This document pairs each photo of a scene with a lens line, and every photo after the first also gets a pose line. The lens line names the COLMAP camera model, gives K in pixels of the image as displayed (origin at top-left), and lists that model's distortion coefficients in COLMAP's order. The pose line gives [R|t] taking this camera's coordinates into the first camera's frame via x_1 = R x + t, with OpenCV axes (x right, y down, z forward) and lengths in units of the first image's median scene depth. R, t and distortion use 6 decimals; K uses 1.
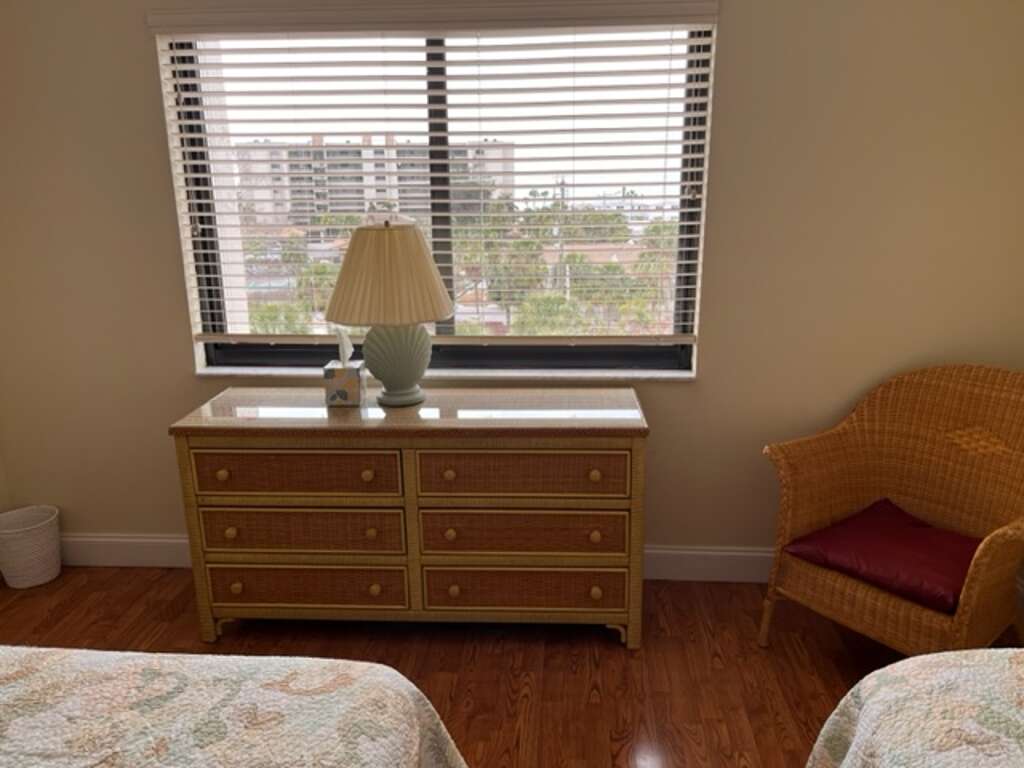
lens RADIAL K [[780.4, 0, 512.0], [0, 780.4, 384.0], [0, 0, 1]] dist [0.087438, -0.130963]
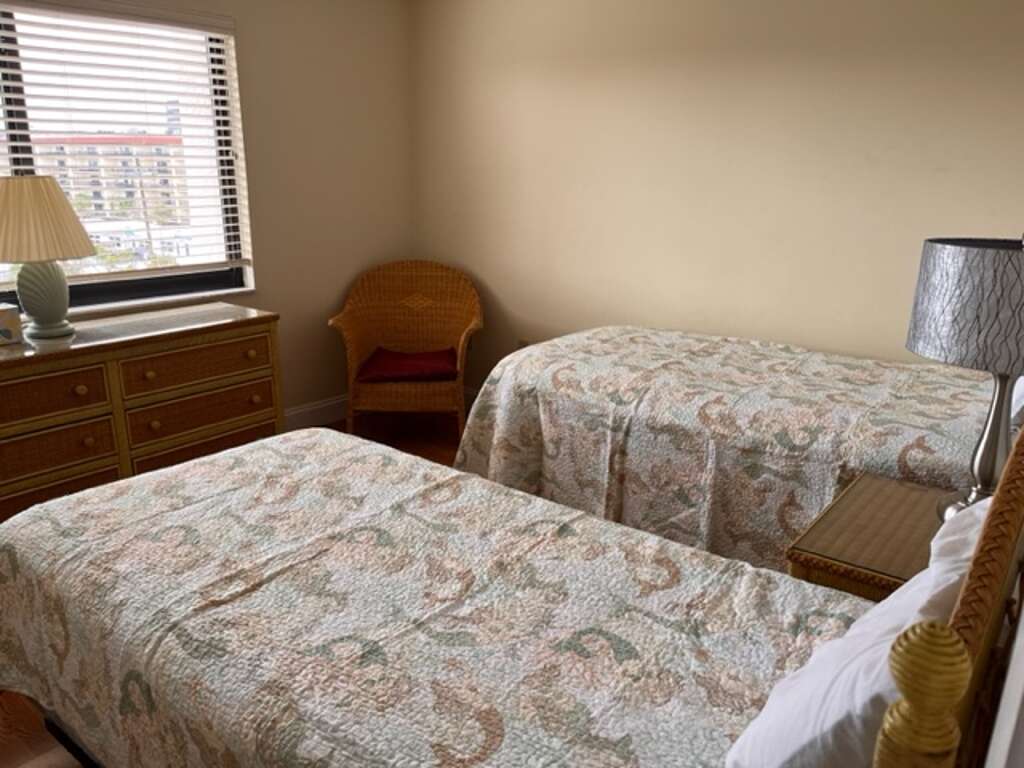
lens RADIAL K [[780.4, 0, 512.0], [0, 780.4, 384.0], [0, 0, 1]] dist [0.087438, -0.130963]
pose [[0.564982, -0.203728, 0.799556, -0.746308], [0.194997, 0.974556, 0.110530, 0.101132], [-0.801730, 0.093464, 0.590333, -0.195434]]
